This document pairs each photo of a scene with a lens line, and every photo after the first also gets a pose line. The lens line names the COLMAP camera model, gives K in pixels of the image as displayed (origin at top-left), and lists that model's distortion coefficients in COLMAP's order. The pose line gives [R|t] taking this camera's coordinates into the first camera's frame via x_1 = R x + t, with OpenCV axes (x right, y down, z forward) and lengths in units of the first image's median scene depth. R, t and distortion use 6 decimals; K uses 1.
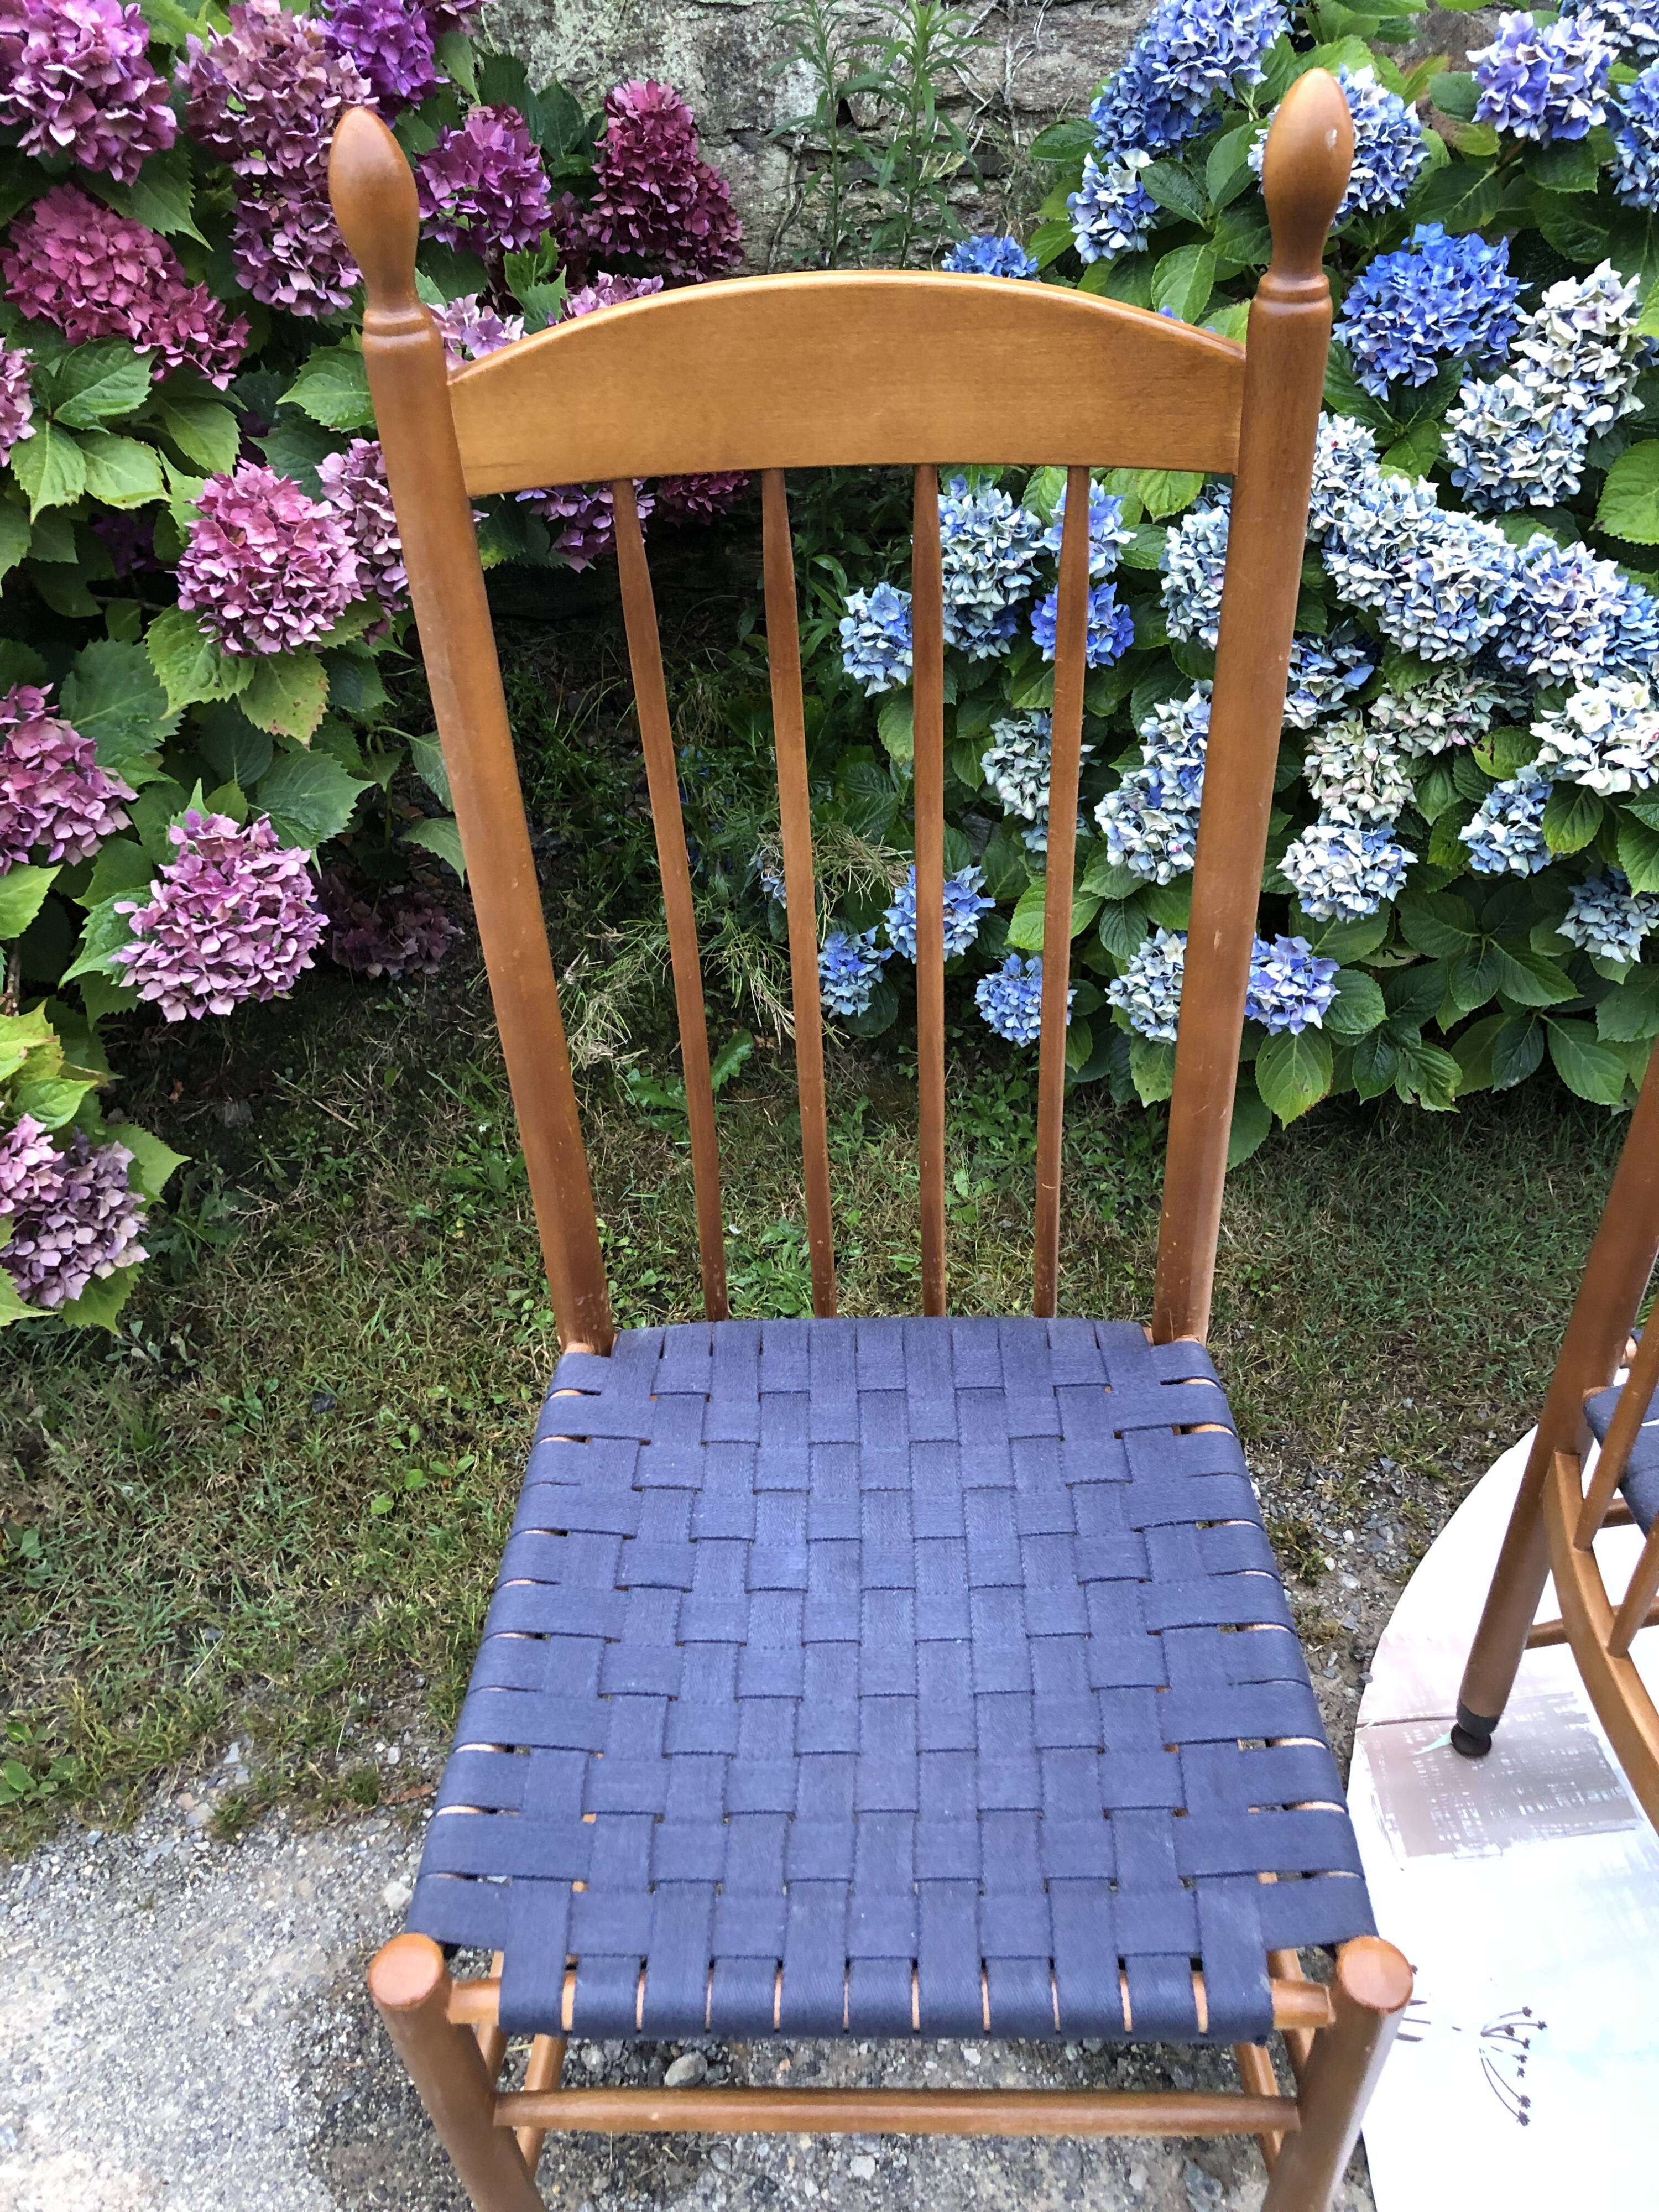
lens RADIAL K [[1784.6, 0, 829.5], [0, 1784.6, 1106.0], [0, 0, 1]] dist [0.008231, -0.008690]
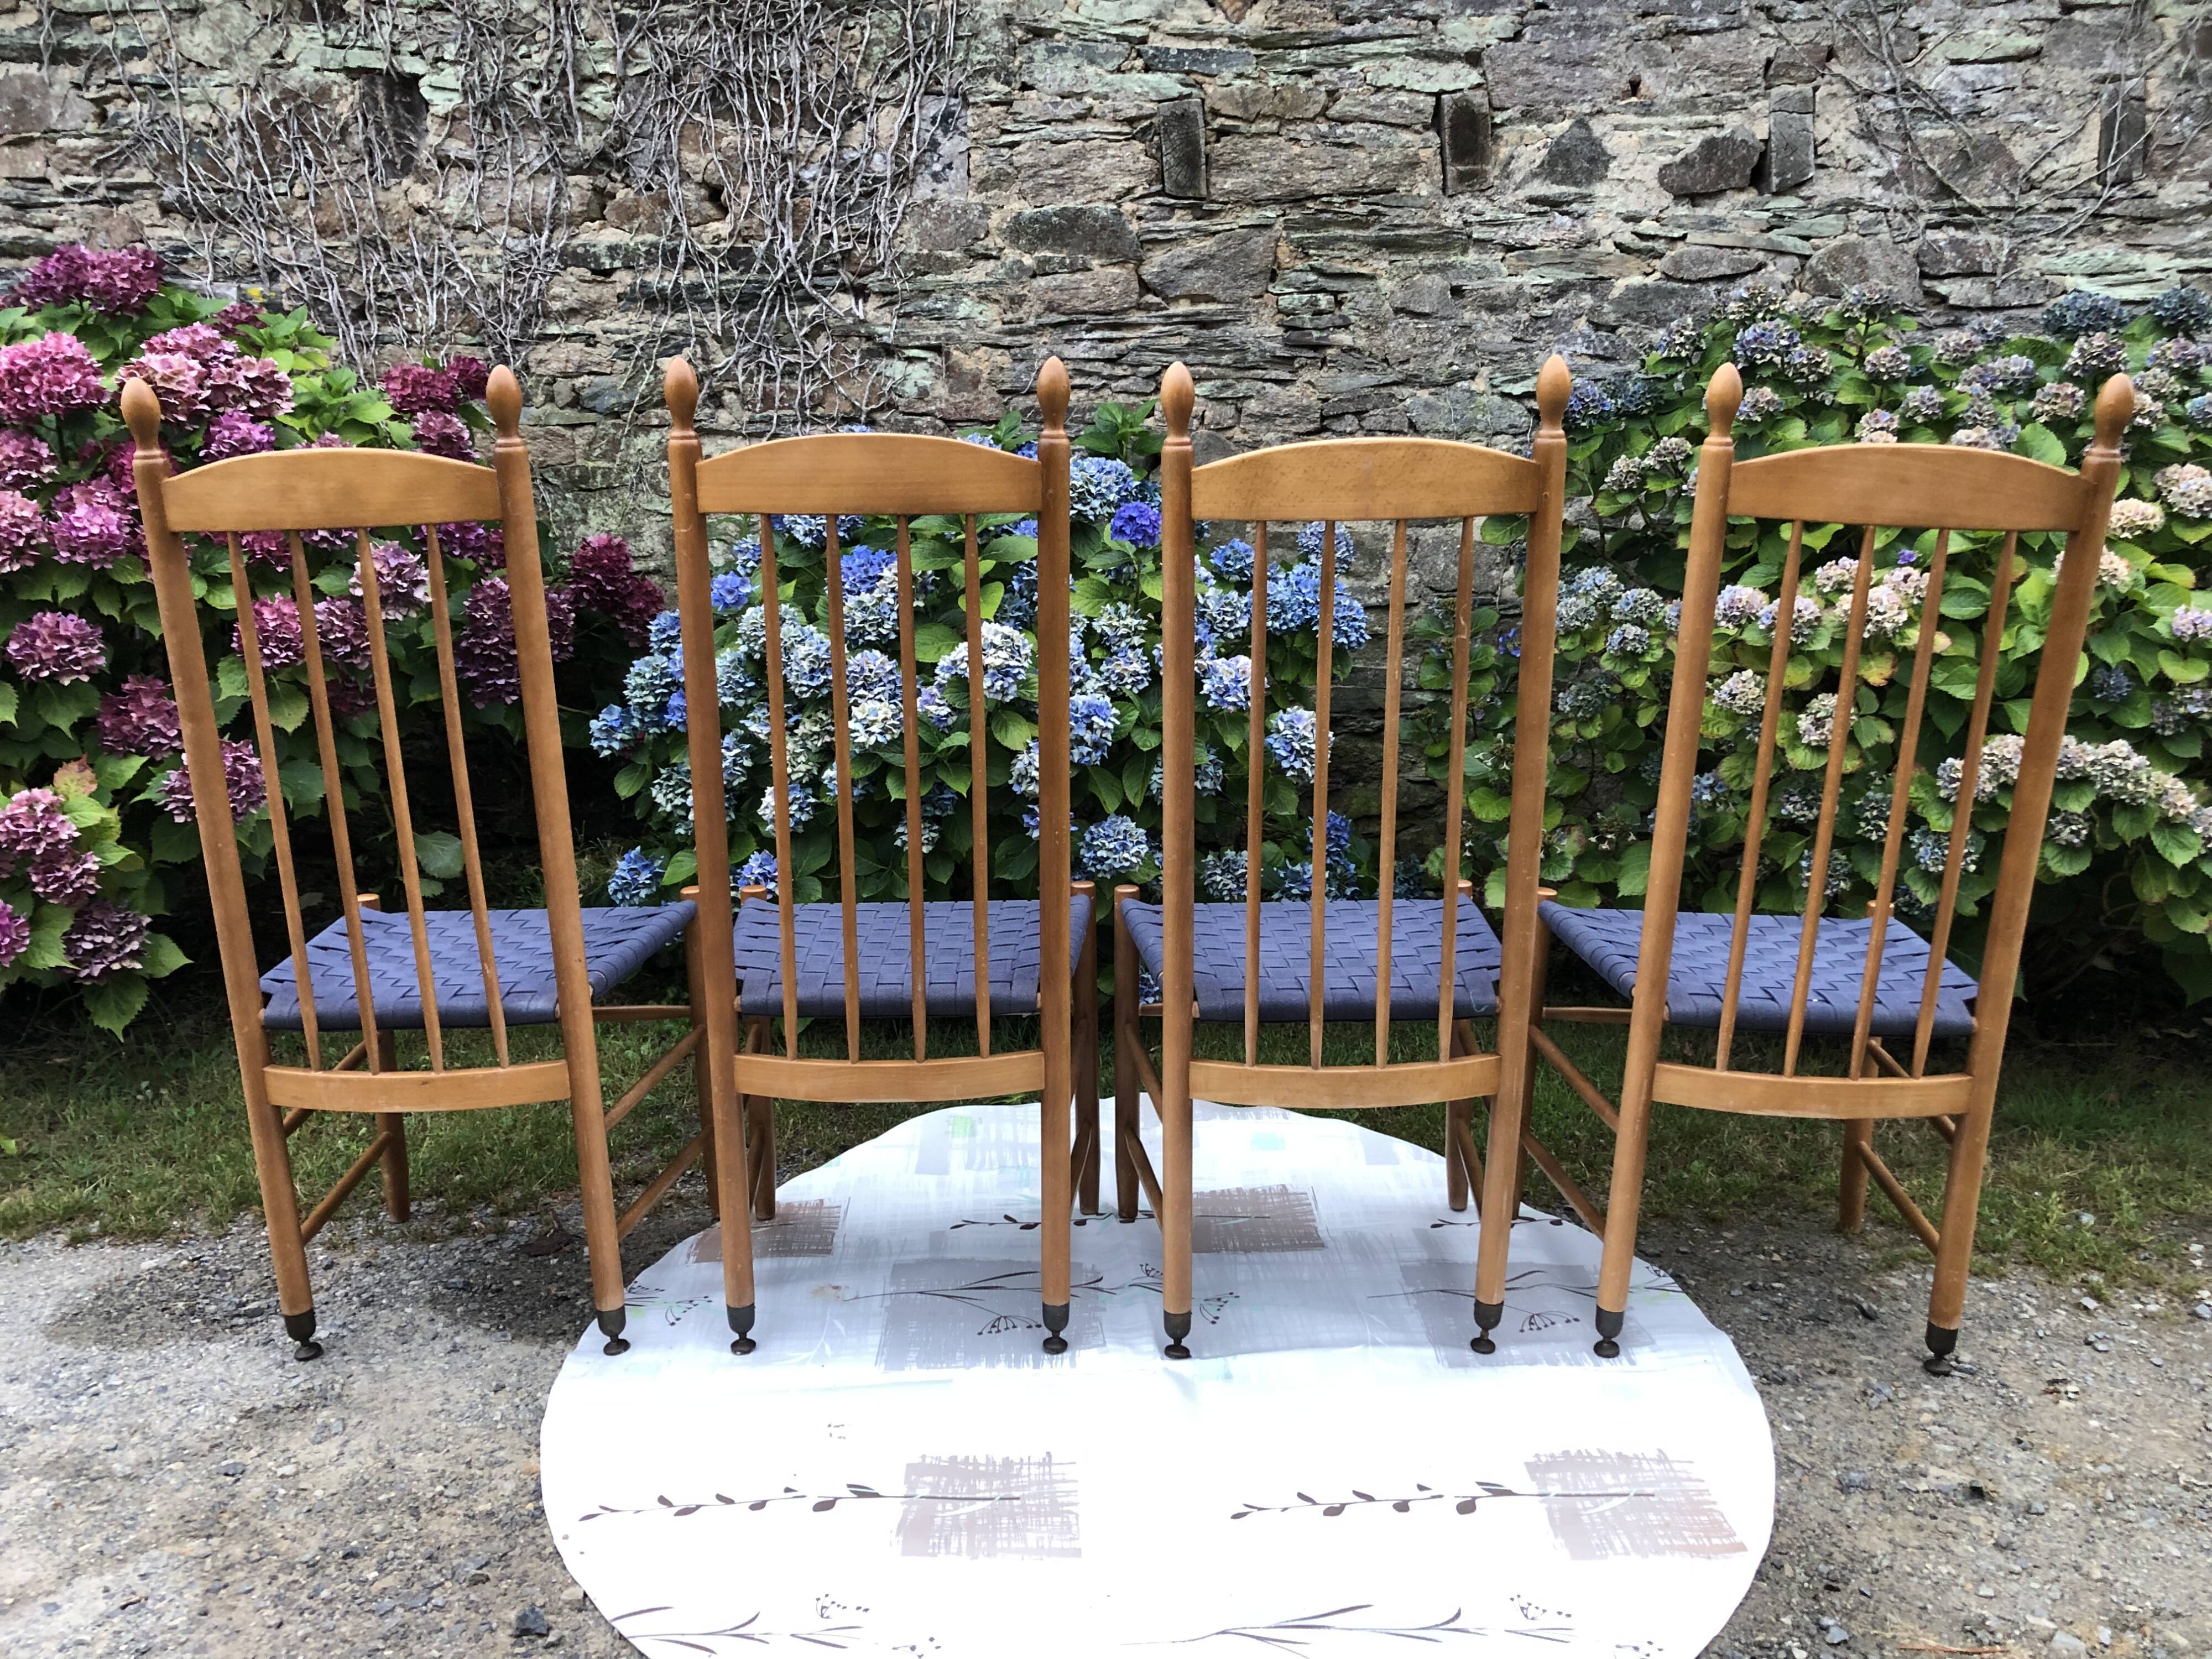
lens RADIAL K [[1812.7, 0, 1109.1], [0, 1812.7, 825.0], [0, 0, 1]] dist [0.019776, 0.007324]
pose [[0.995840, 0.026301, -0.087236, 0.848303], [-0.065581, 0.871567, -0.485871, 0.862362], [0.063253, 0.489571, 0.869666, -0.737548]]
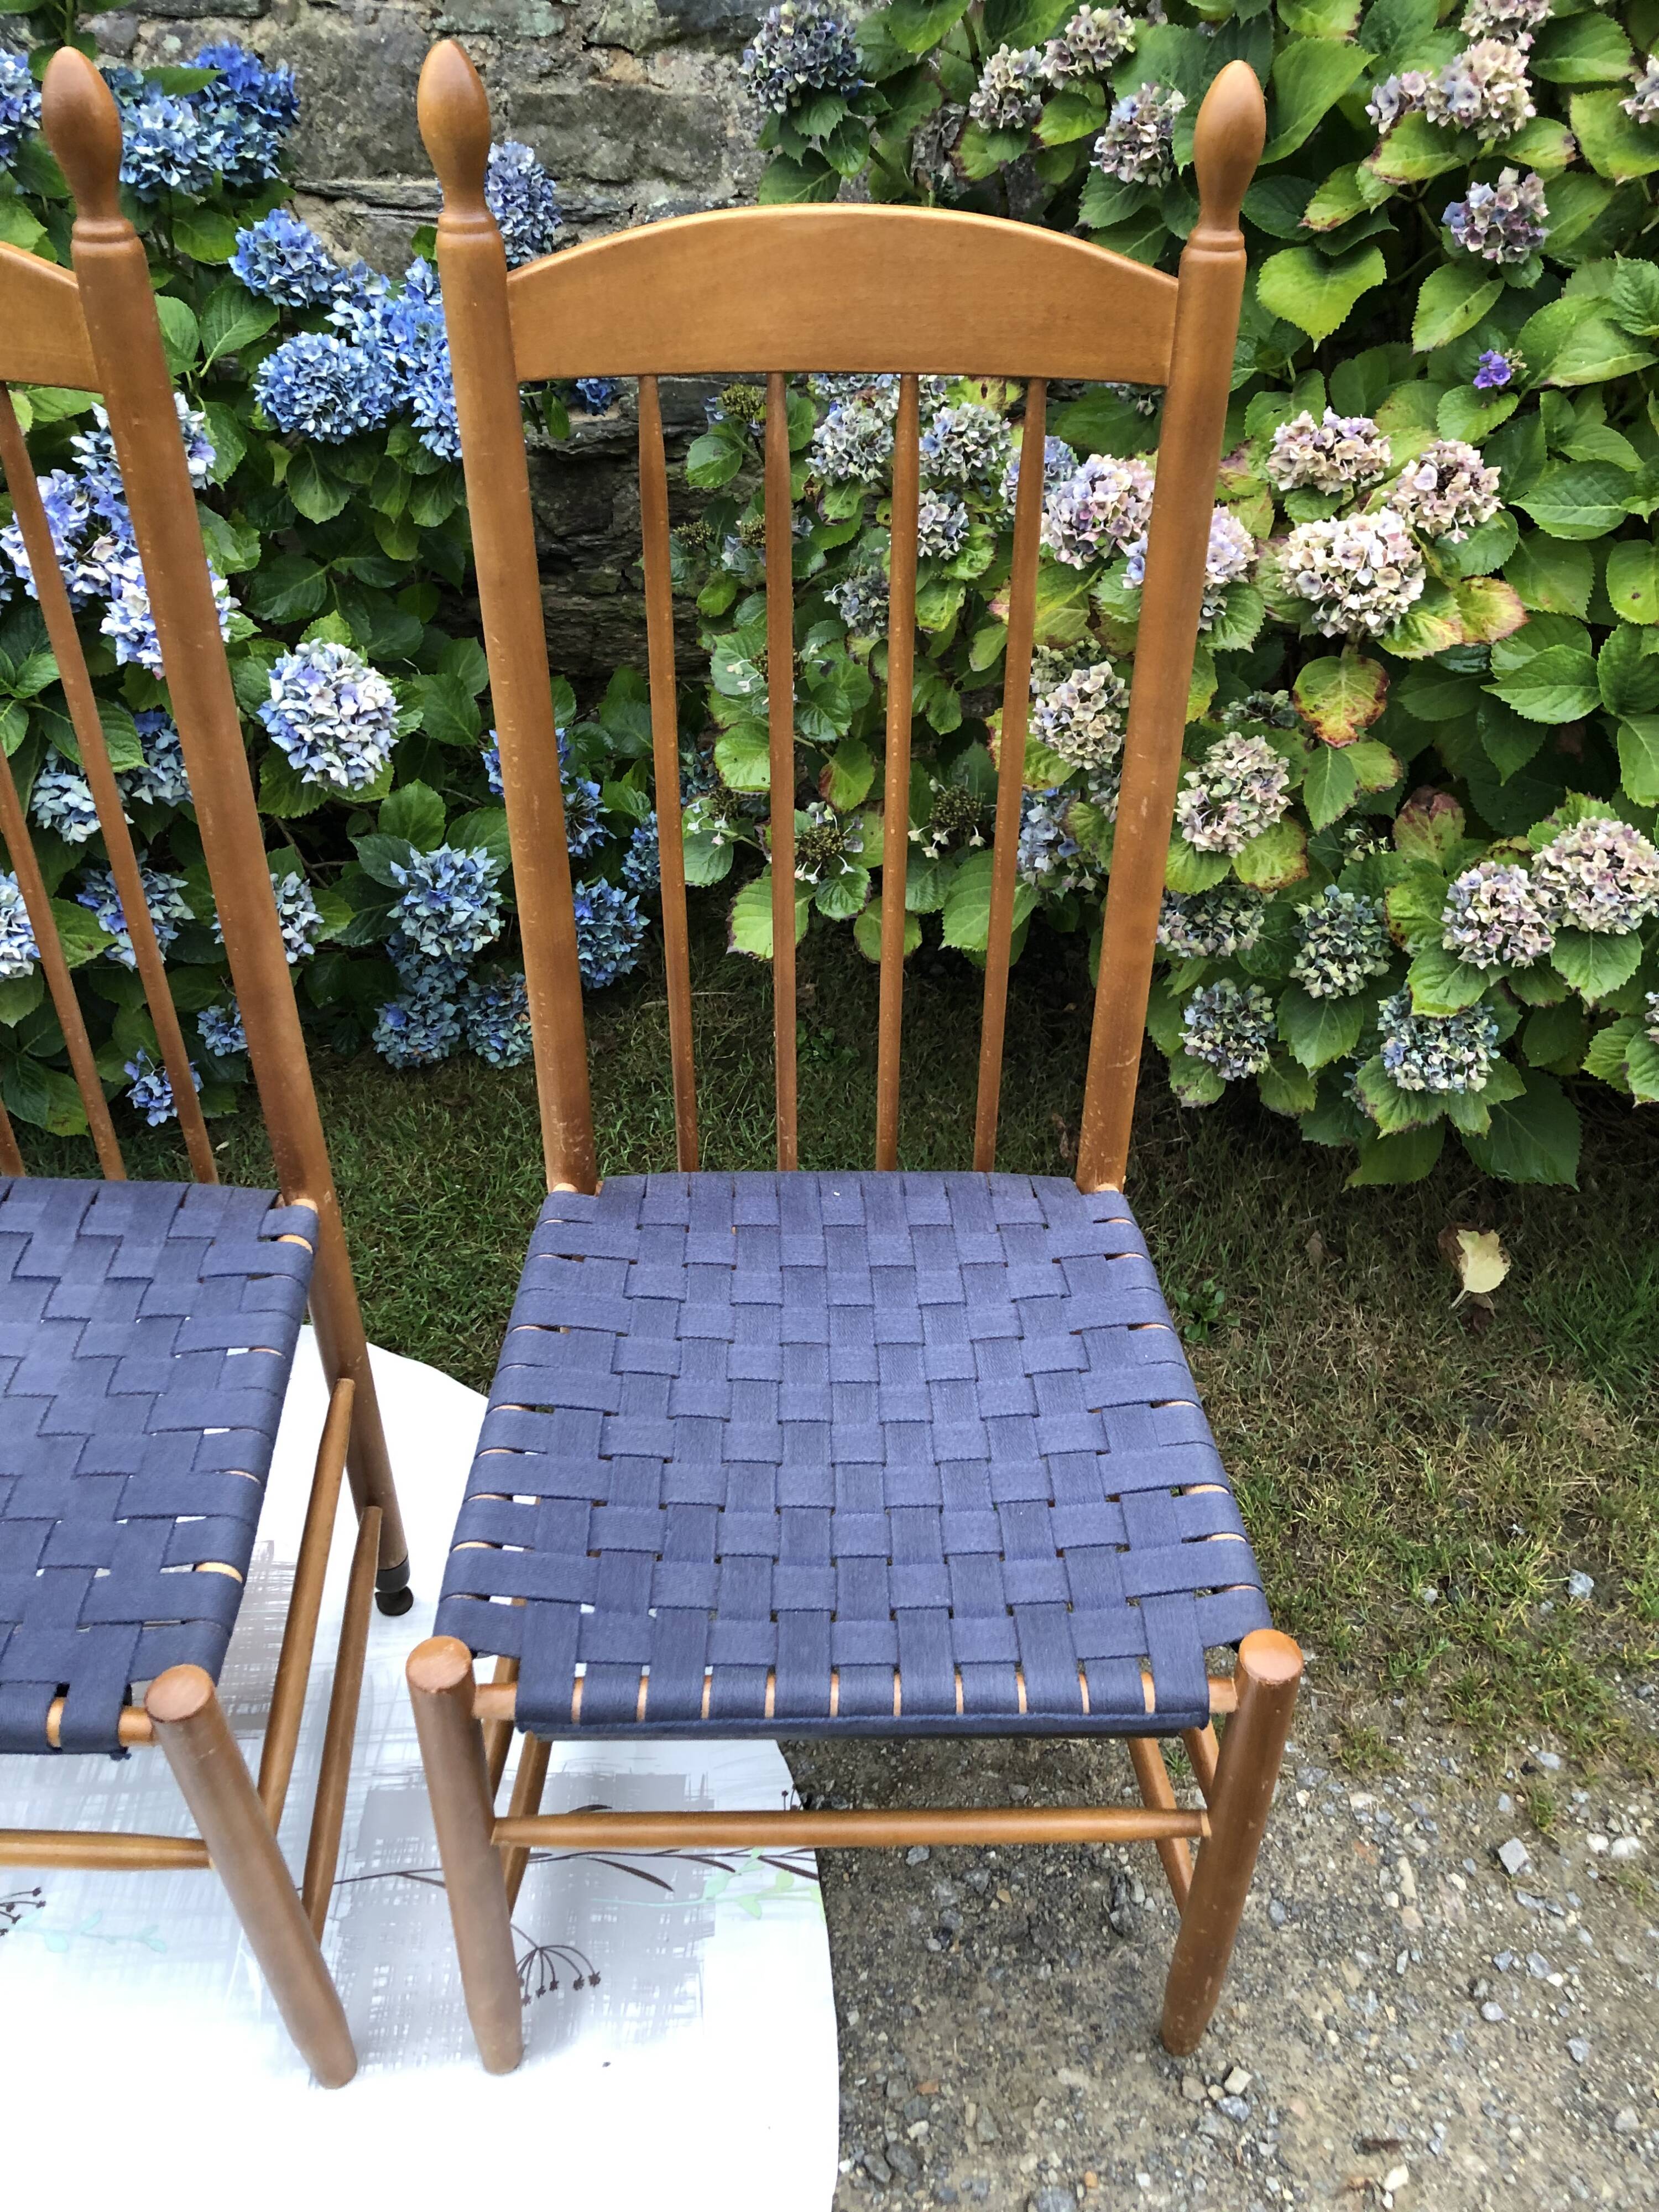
lens RADIAL K [[1773.7, 0, 870.3], [0, 1773.7, 1098.0], [0, 0, 1]] dist [0.065987, -0.063580]
pose [[0.995222, 0.064267, -0.073500, 1.316024], [-0.066984, 0.997136, -0.035110, -0.004736], [0.071033, 0.039866, 0.996677, -0.013602]]
